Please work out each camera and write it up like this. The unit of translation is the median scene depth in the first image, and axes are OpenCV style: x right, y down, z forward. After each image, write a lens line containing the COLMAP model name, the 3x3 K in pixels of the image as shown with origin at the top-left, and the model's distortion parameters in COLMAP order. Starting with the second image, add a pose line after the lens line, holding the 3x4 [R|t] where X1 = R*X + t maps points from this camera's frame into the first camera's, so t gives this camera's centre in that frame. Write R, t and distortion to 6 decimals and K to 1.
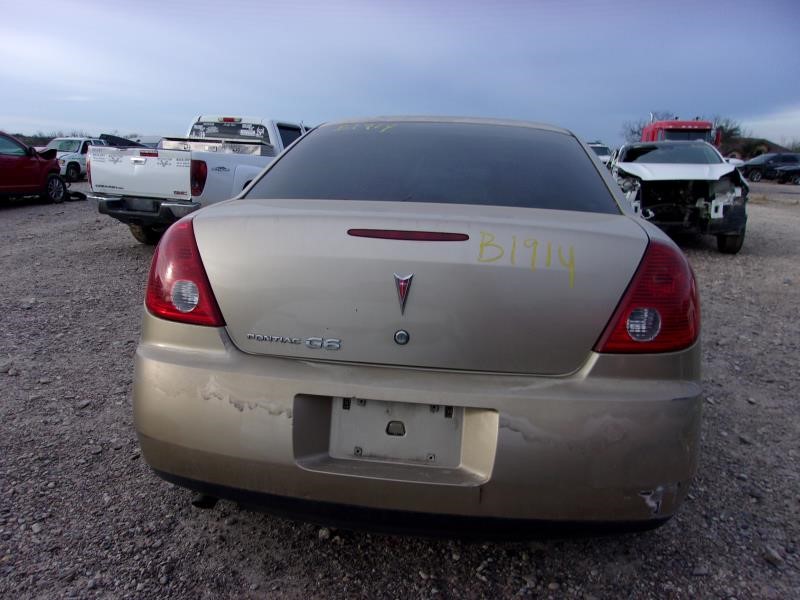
lens RADIAL K [[618.0, 0, 397.8], [0, 618.0, 300.1], [0, 0, 1]] dist [0.030543, -0.000310]
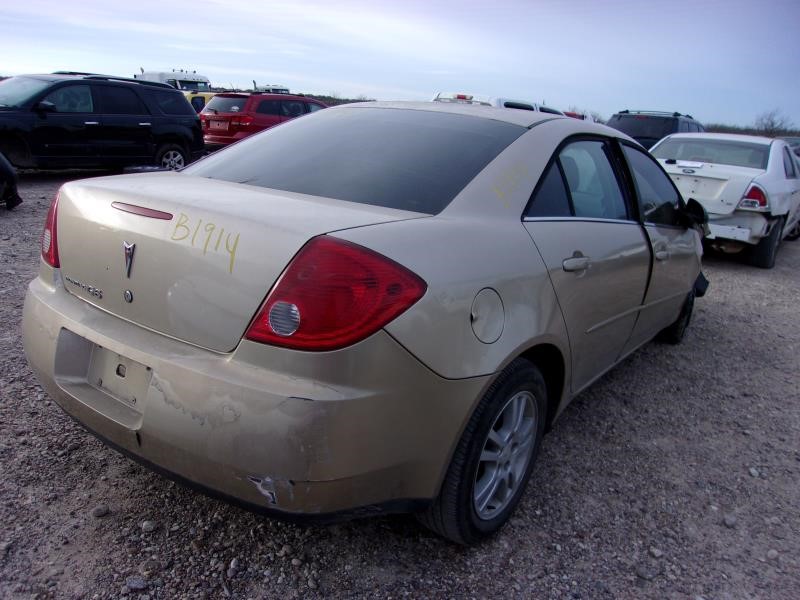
lens RADIAL K [[618.0, 0, 397.8], [0, 618.0, 300.1], [0, 0, 1]] dist [0.030543, -0.000310]
pose [[0.864142, 0.156377, -0.478336, 1.037358], [-0.141957, 0.987642, 0.066424, -0.085721], [0.482811, 0.010504, 0.875661, 0.205240]]
